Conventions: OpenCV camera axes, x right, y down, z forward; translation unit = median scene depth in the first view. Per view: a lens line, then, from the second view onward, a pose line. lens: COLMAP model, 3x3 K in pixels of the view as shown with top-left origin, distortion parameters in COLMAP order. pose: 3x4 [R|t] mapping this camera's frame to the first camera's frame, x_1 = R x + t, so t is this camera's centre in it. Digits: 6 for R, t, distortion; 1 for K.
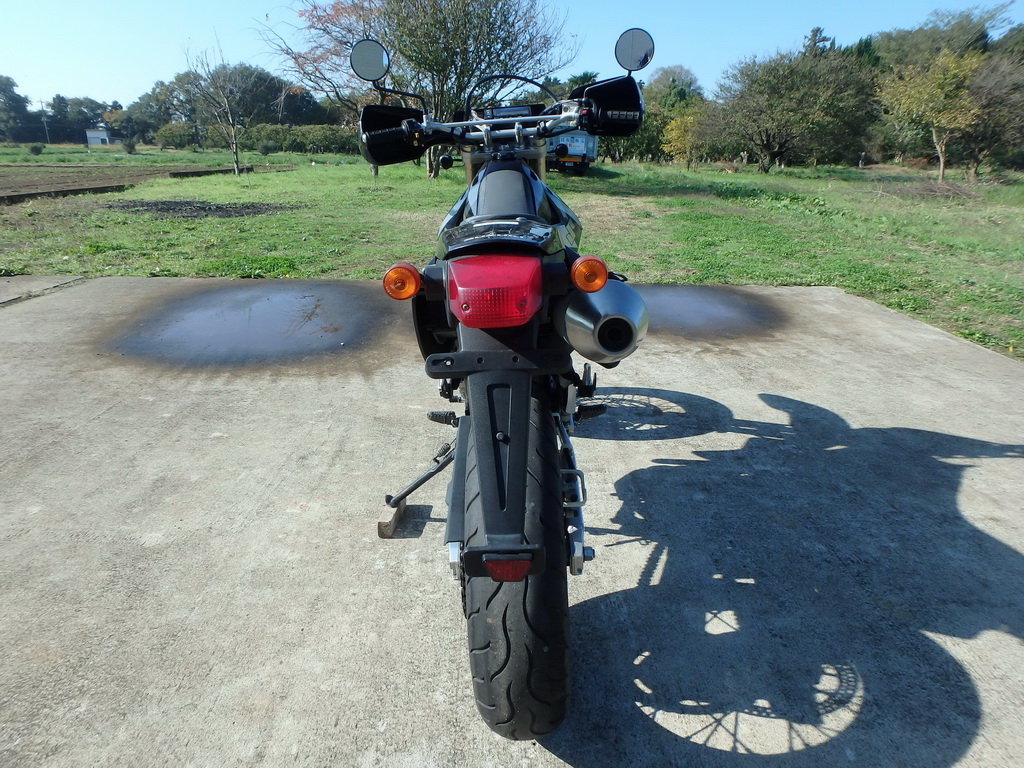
lens RADIAL K [[640.8, 0, 528.6], [0, 640.8, 371.7], [0, 0, 1]] dist [-0.032033, 0.001170]
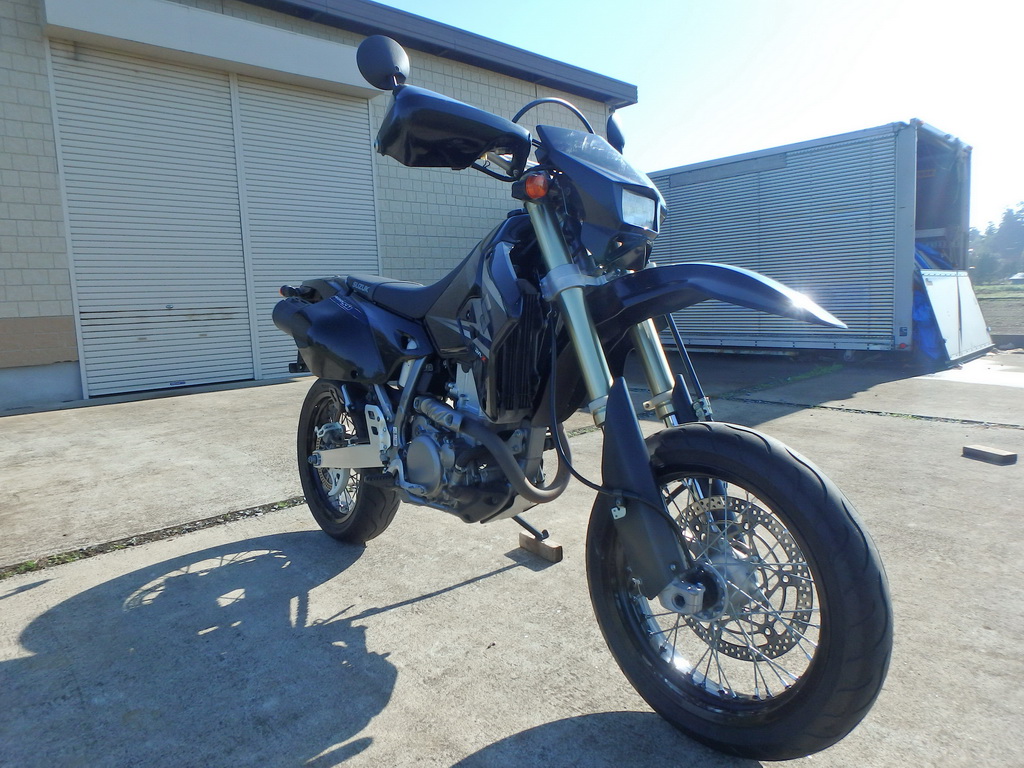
lens RADIAL K [[644.4, 0, 507.7], [0, 644.4, 374.1], [0, 0, 1]] dist [-0.026490, -0.000966]
pose [[-0.769276, 0.081326, -0.633719, 0.509011], [-0.184943, 0.921059, 0.342704, -0.422123], [0.611564, 0.380836, -0.693508, 1.604174]]
